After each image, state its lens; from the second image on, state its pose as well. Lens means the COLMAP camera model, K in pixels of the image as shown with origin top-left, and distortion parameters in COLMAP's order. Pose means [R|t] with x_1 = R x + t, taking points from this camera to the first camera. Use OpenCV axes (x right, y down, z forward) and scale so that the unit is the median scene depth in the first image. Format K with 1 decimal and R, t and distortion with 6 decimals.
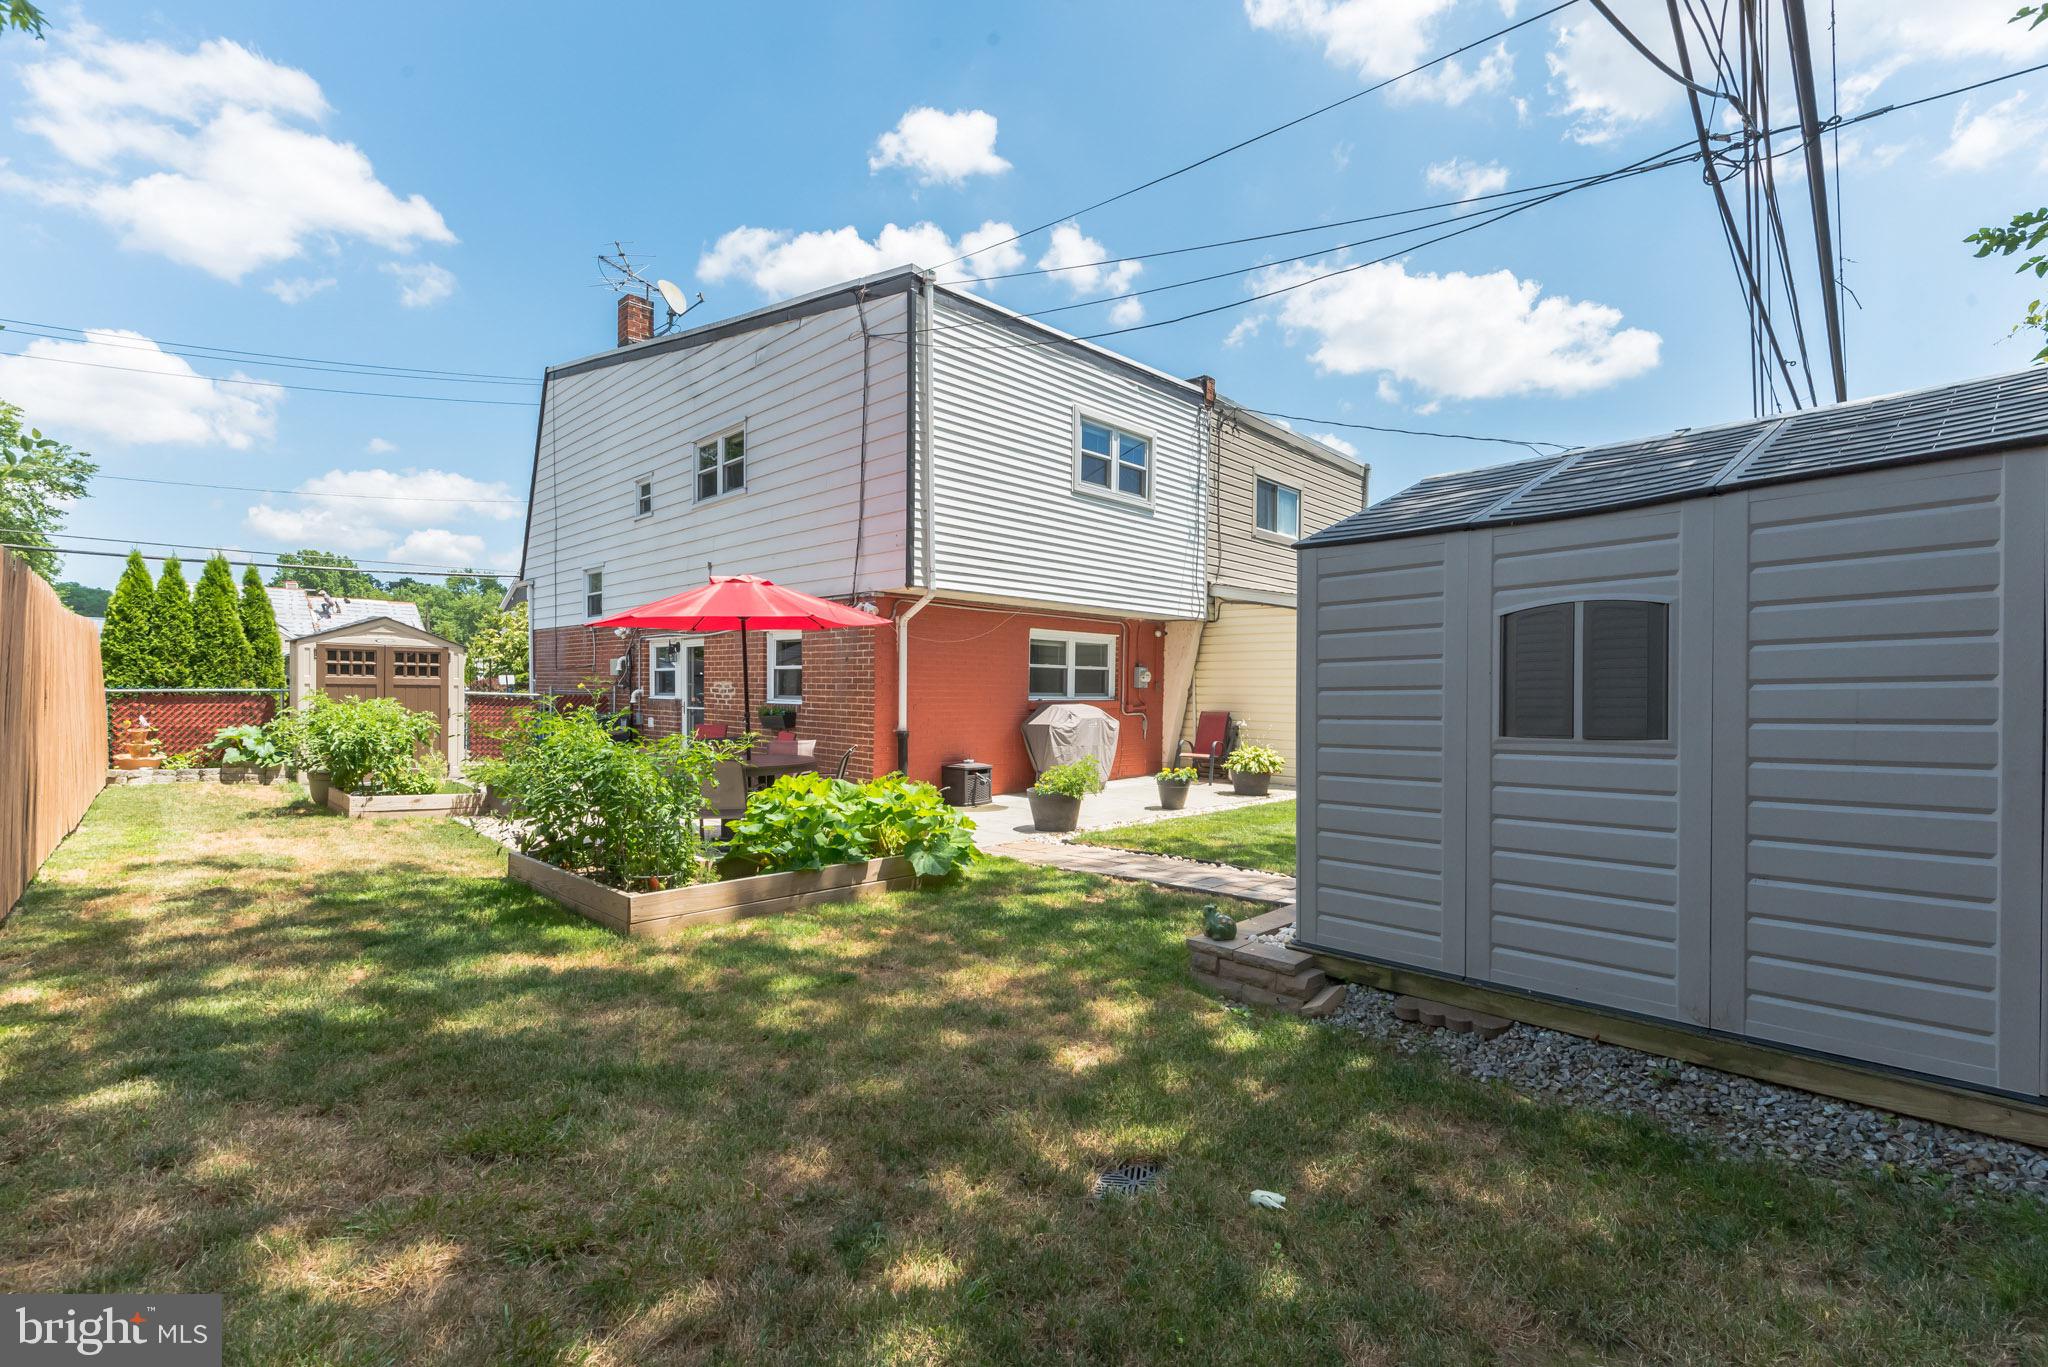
lens RADIAL K [[903.0, 0, 1028.5], [0, 903.0, 704.0], [0, 0, 1]] dist [-0.001053, -0.000165]
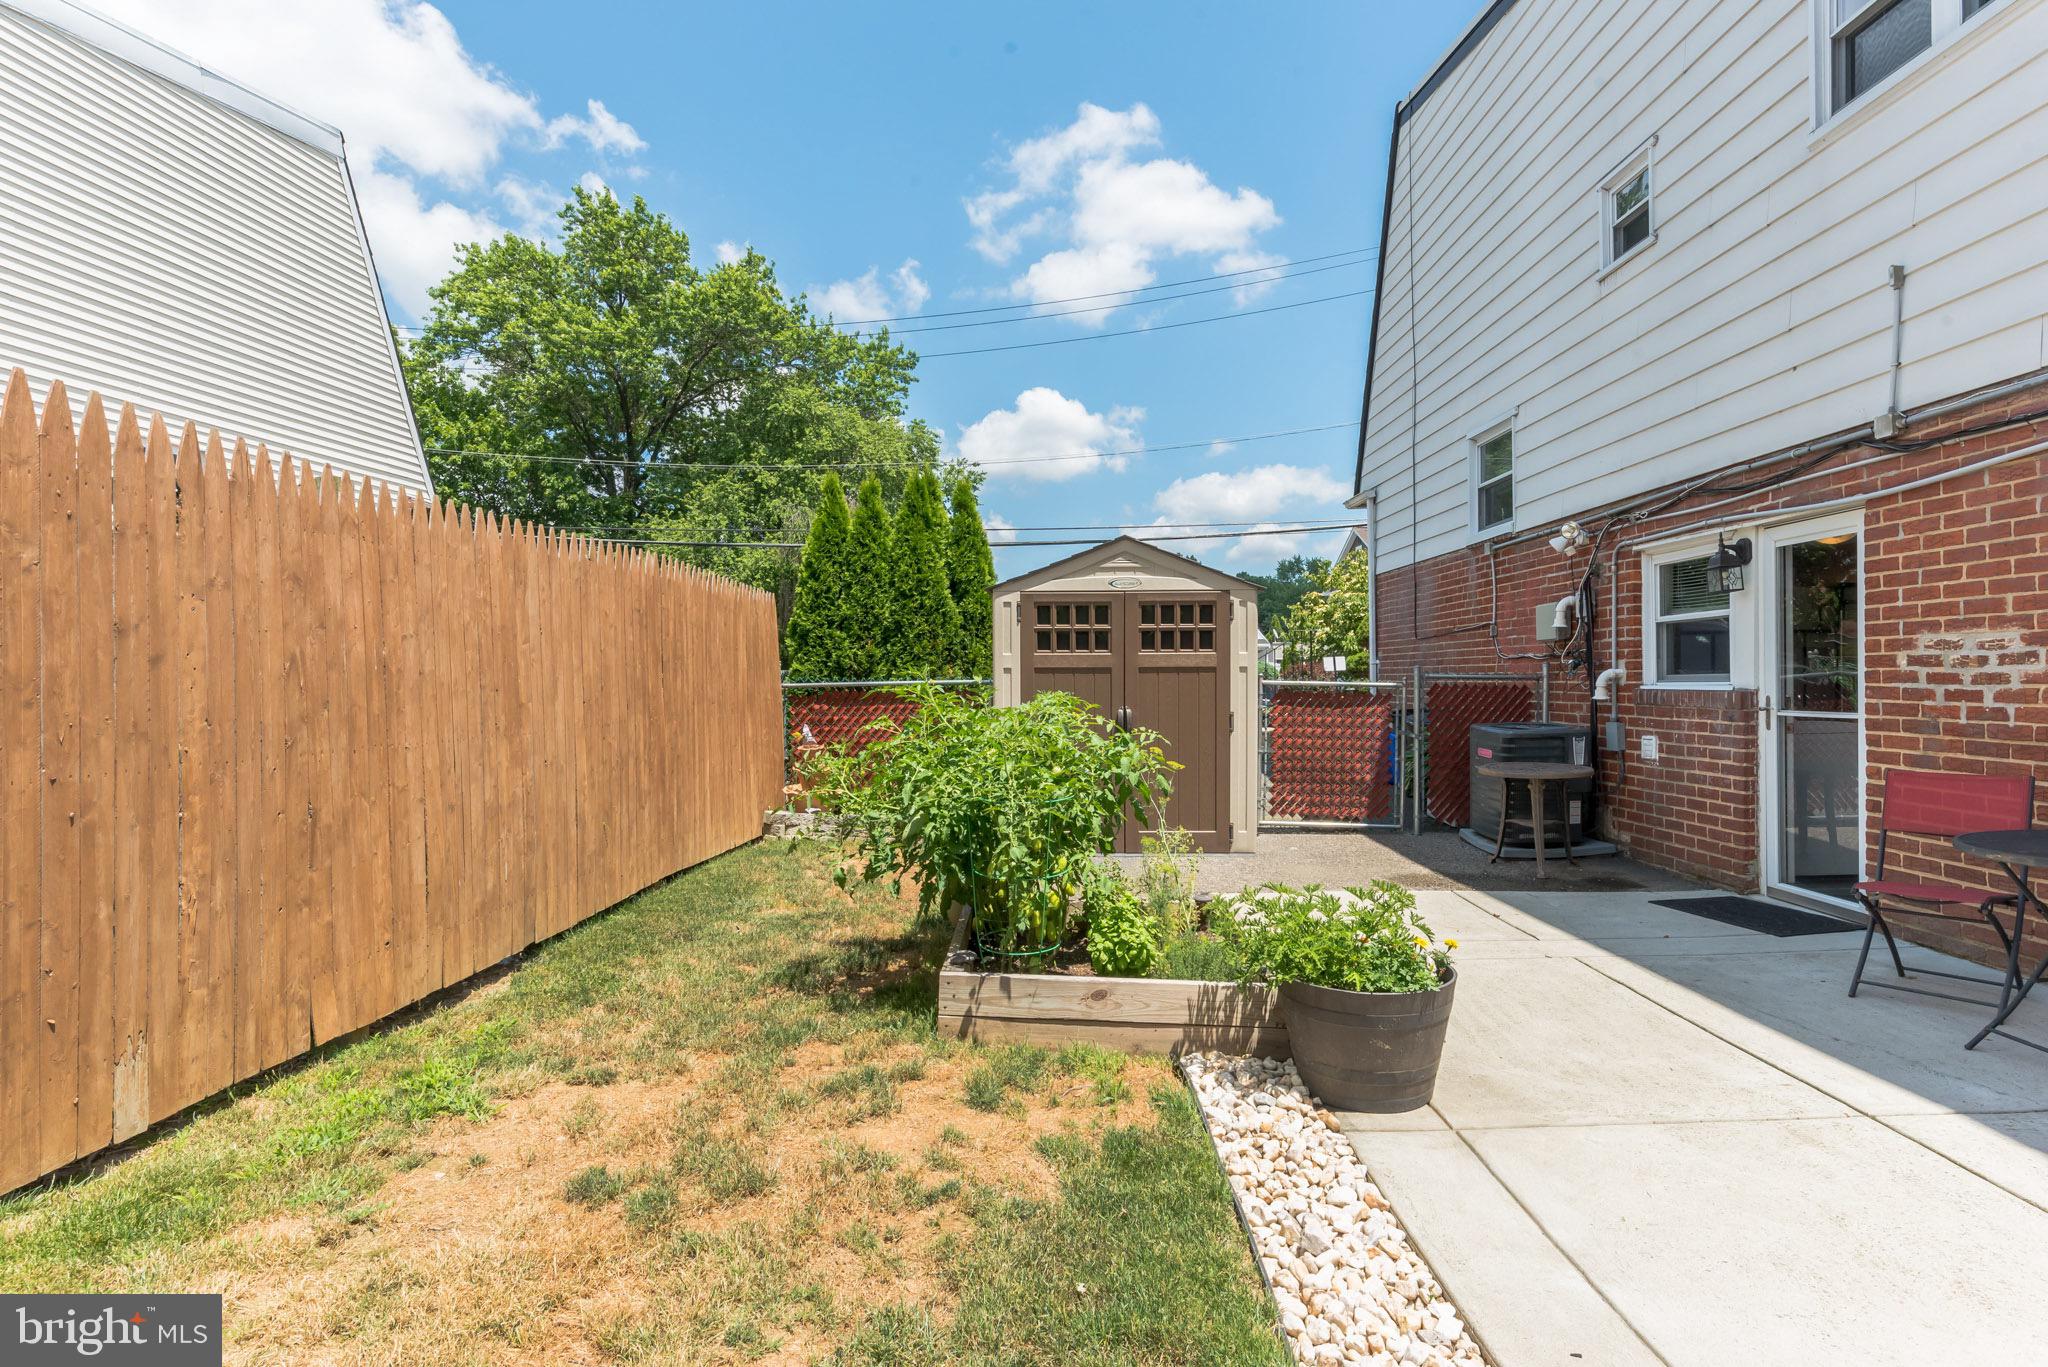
lens RADIAL K [[1070.4, 0, 1025.4], [0, 1070.4, 697.3], [0, 0, 1]] dist [-0.000707, 0.000094]
pose [[0.693319, -0.005490, -0.720610, -0.266124], [0.003515, 0.999985, -0.004236, -0.001546], [0.720622, 0.000404, 0.693328, 0.458517]]
